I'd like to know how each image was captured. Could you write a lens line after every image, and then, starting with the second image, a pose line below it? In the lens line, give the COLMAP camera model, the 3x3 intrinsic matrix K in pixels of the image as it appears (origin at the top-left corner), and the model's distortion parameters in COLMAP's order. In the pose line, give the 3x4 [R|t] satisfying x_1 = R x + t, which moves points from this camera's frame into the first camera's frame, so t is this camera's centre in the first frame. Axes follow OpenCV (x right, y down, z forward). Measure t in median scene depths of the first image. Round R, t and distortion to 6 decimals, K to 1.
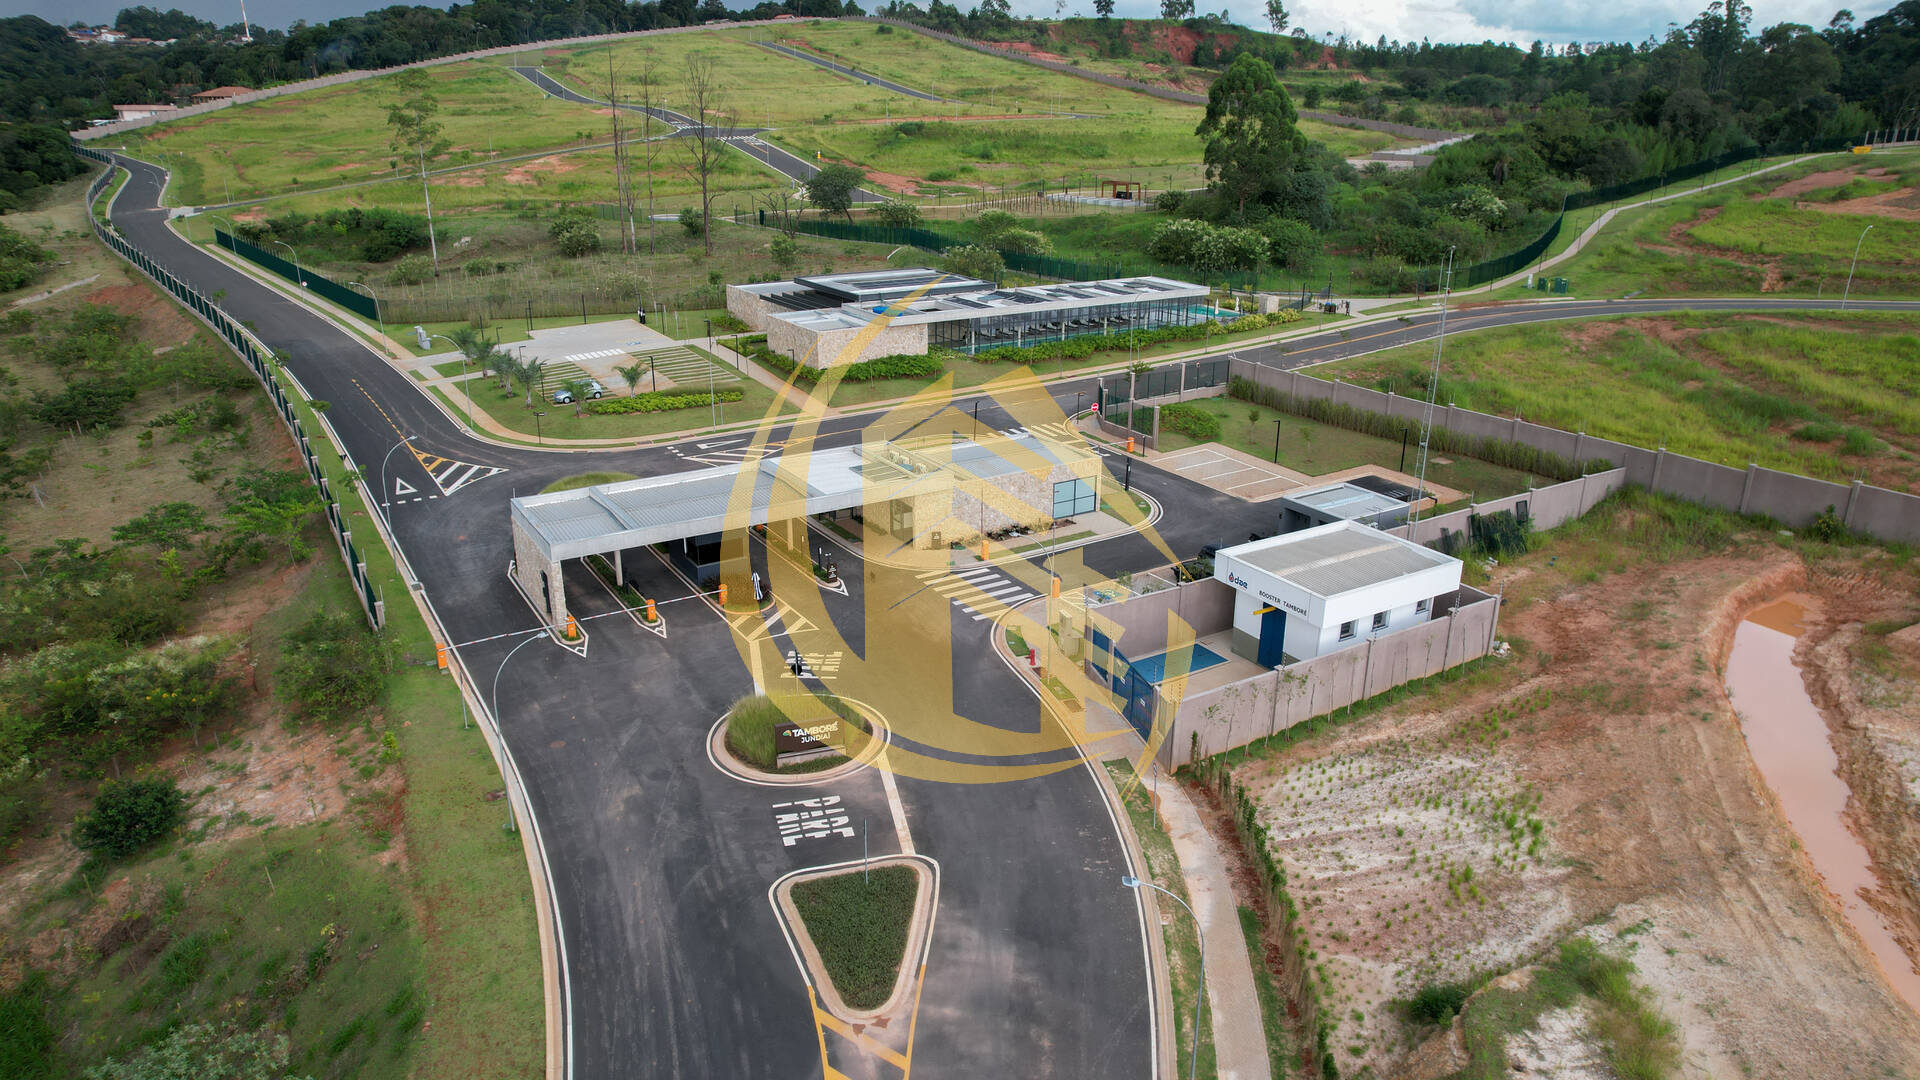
lens RADIAL K [[1227.7, 0, 969.9], [0, 1227.7, 545.3], [0, 0, 1]] dist [-0.083227, 0.072322]
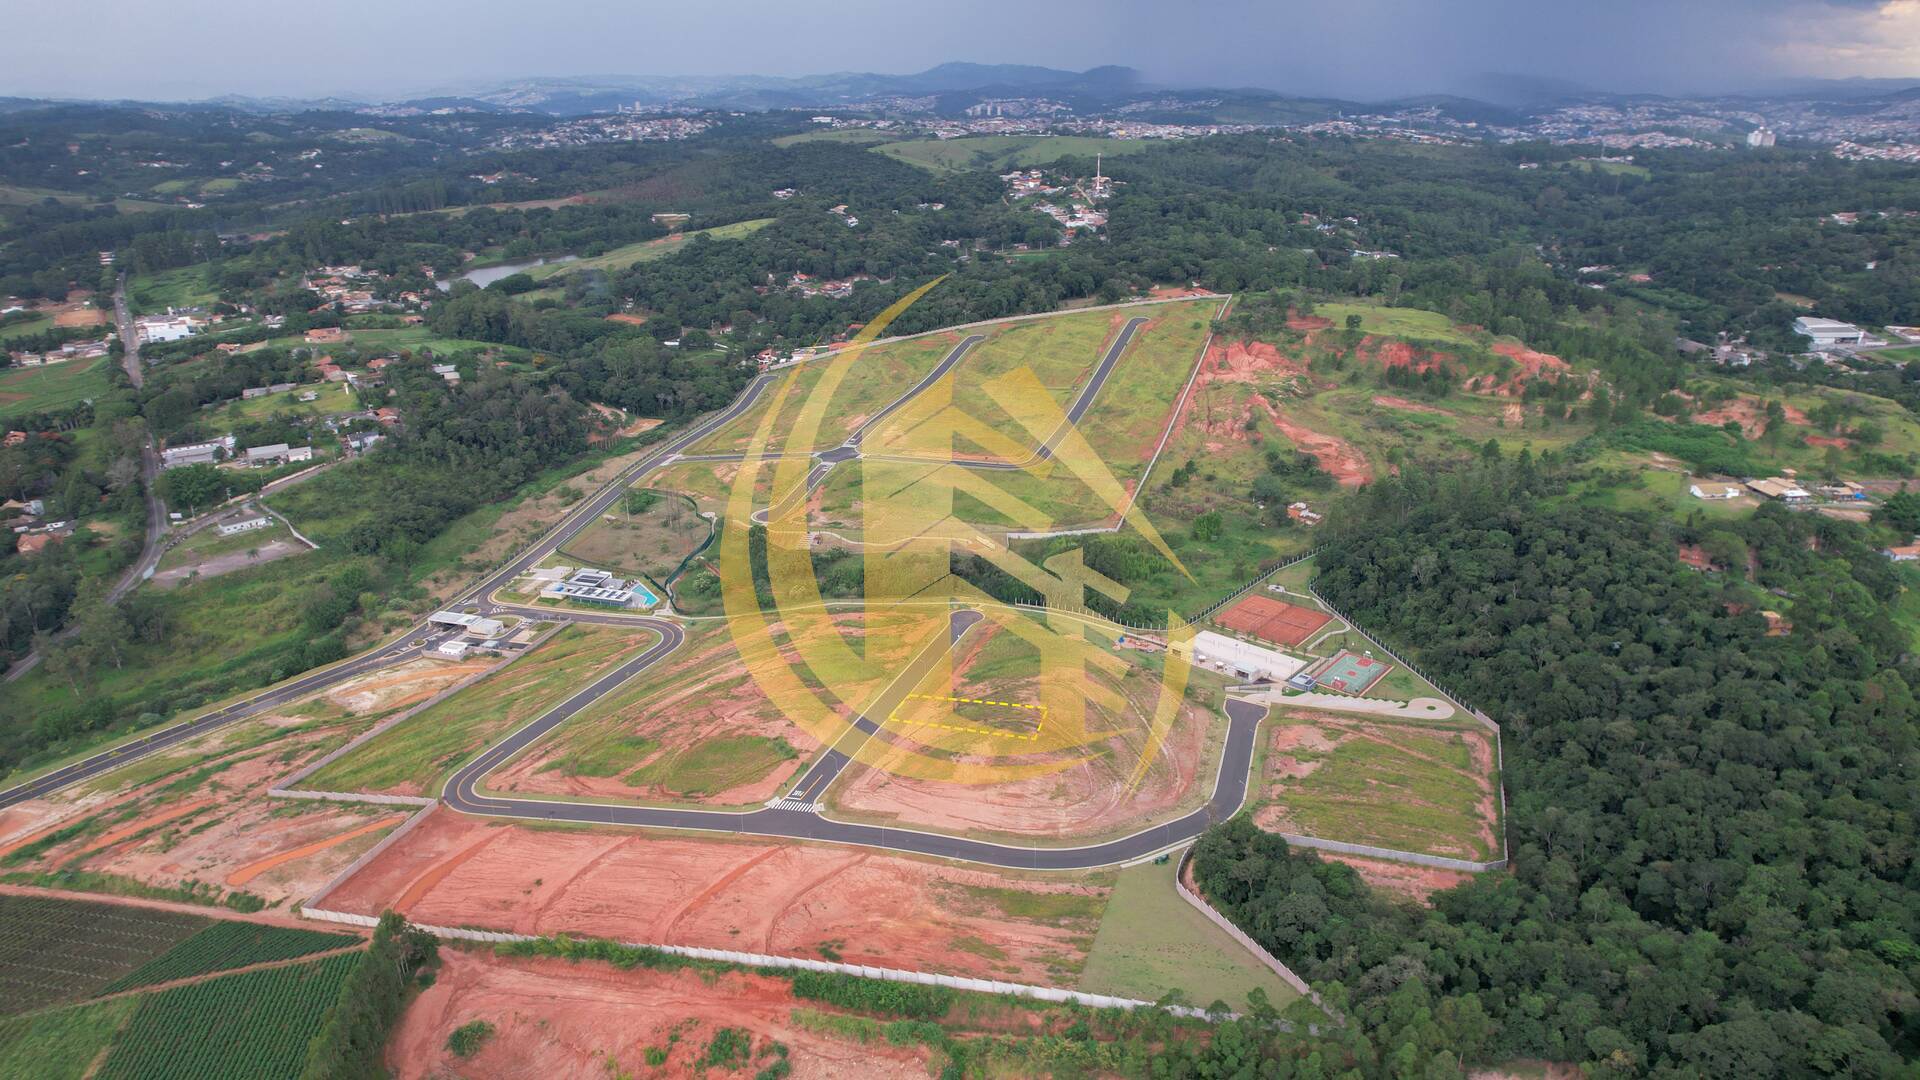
lens RADIAL K [[1227.7, 0, 972.8], [0, 1227.7, 543.4], [0, 0, 1]] dist [-0.083227, 0.072322]
pose [[0.672175, 0.260734, -0.692964, 4.624159], [-0.247889, 0.961177, 0.121200, -1.434742], [0.697662, 0.090311, 0.710712, -1.463260]]
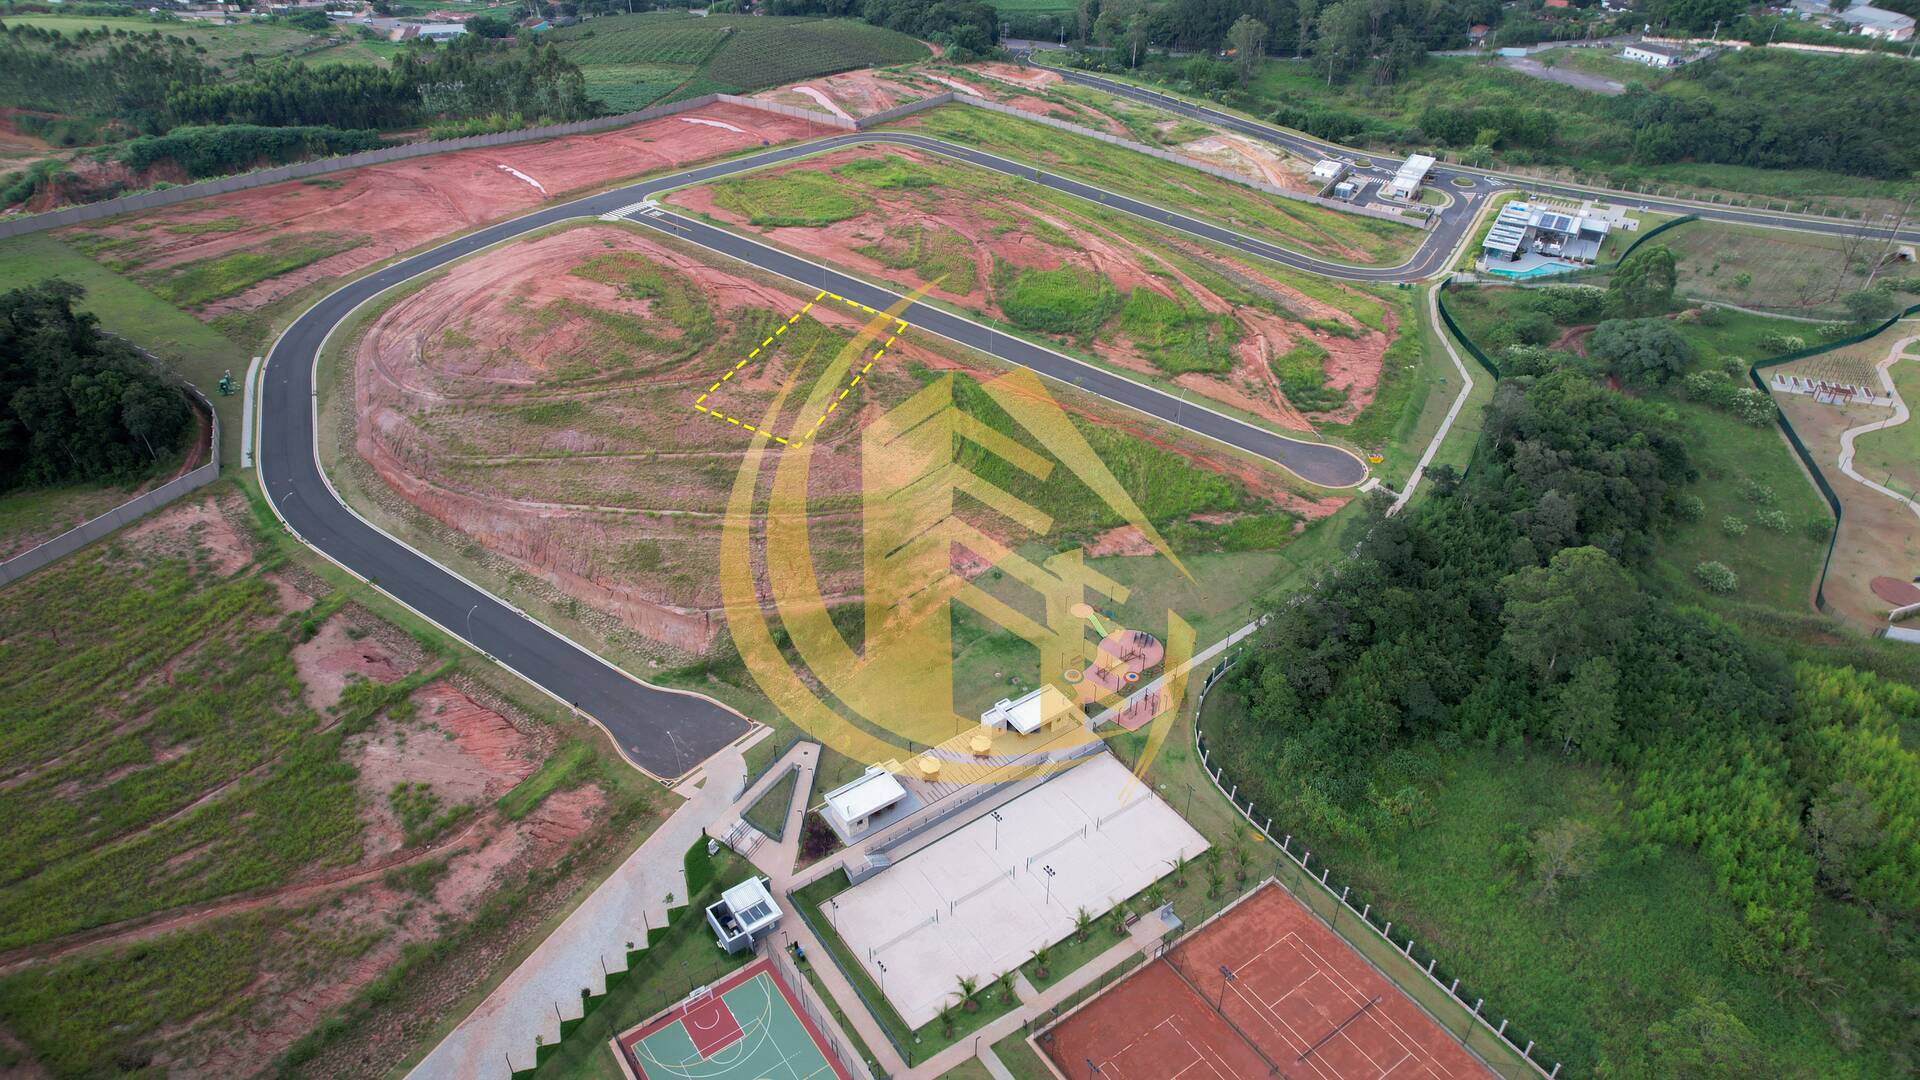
lens RADIAL K [[1227.7, 0, 970.6], [0, 1227.7, 549.4], [0, 0, 1]] dist [-0.083227, 0.072322]
pose [[-0.884519, 0.266760, -0.382708, 2.845387], [-0.167061, 0.584835, 0.793763, -2.069652], [0.435565, 0.766033, -0.472732, 2.668583]]
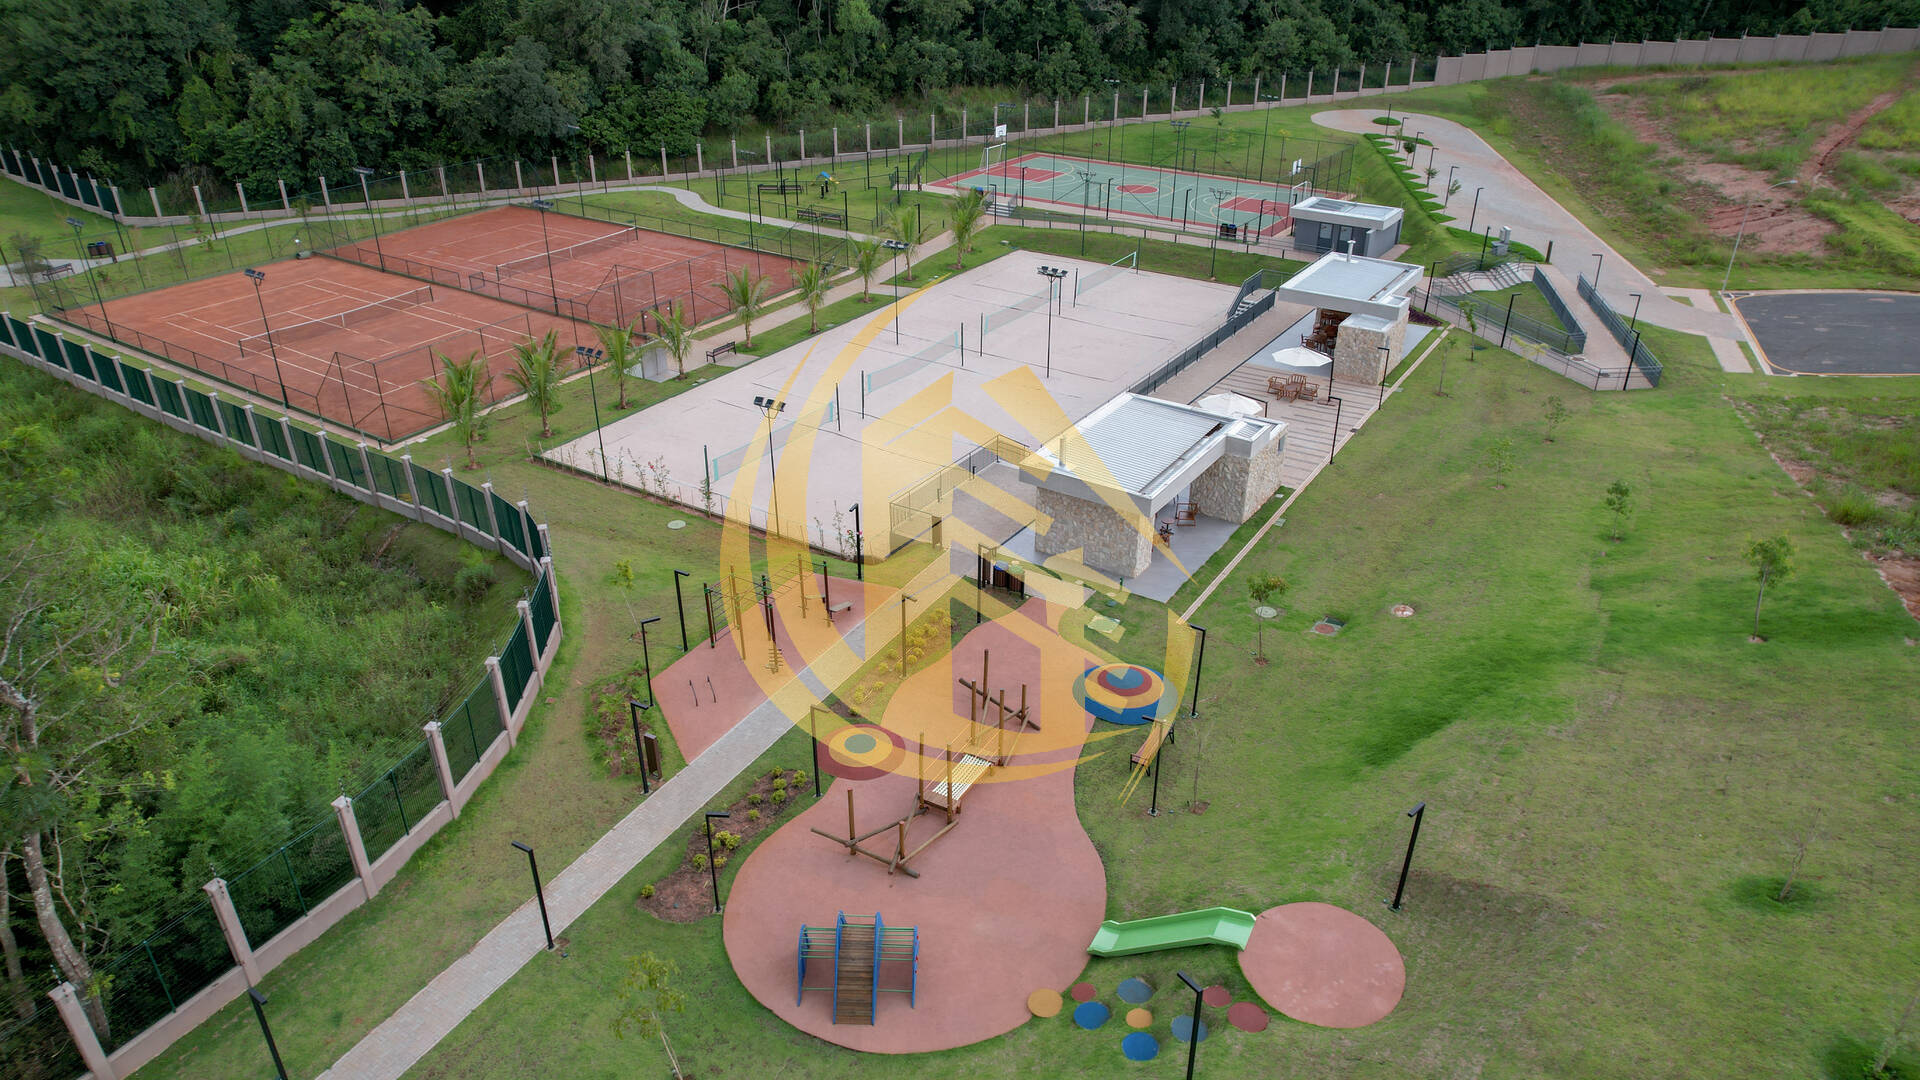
lens RADIAL K [[1227.7, 0, 973.4], [0, 1227.7, 548.3], [0, 0, 1]] dist [-0.083227, 0.072322]
pose [[0.647569, -0.365409, 0.668678, 1.896377], [0.259176, 0.930825, 0.257668, -0.841187], [-0.716576, 0.006447, 0.697479, 1.871519]]
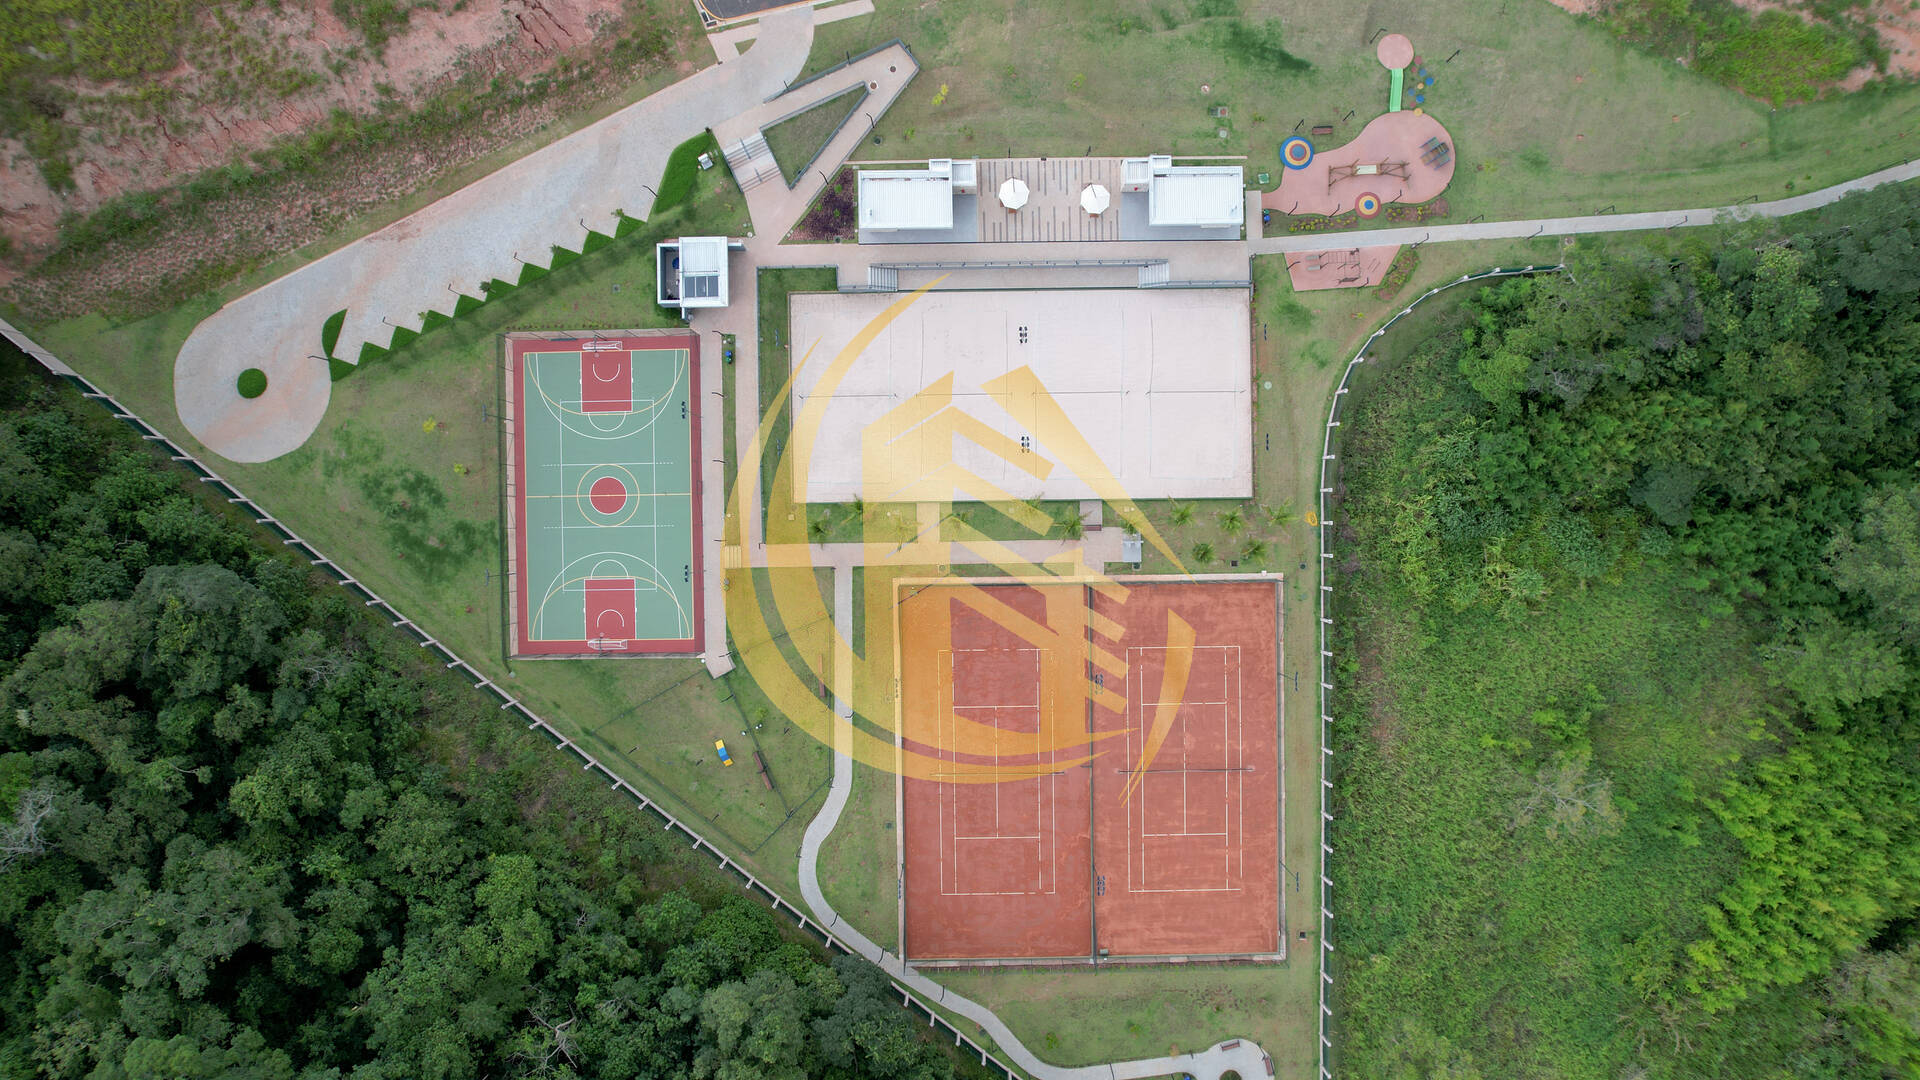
lens RADIAL K [[1227.7, 0, 972.7], [0, 1227.7, 540.1], [0, 0, 1]] dist [-0.083227, 0.072322]
pose [[-0.992933, -0.118388, -0.008227, 2.403310], [0.034685, -0.355808, 0.933915, -1.850010], [-0.113492, 0.927030, 0.357400, 2.053425]]
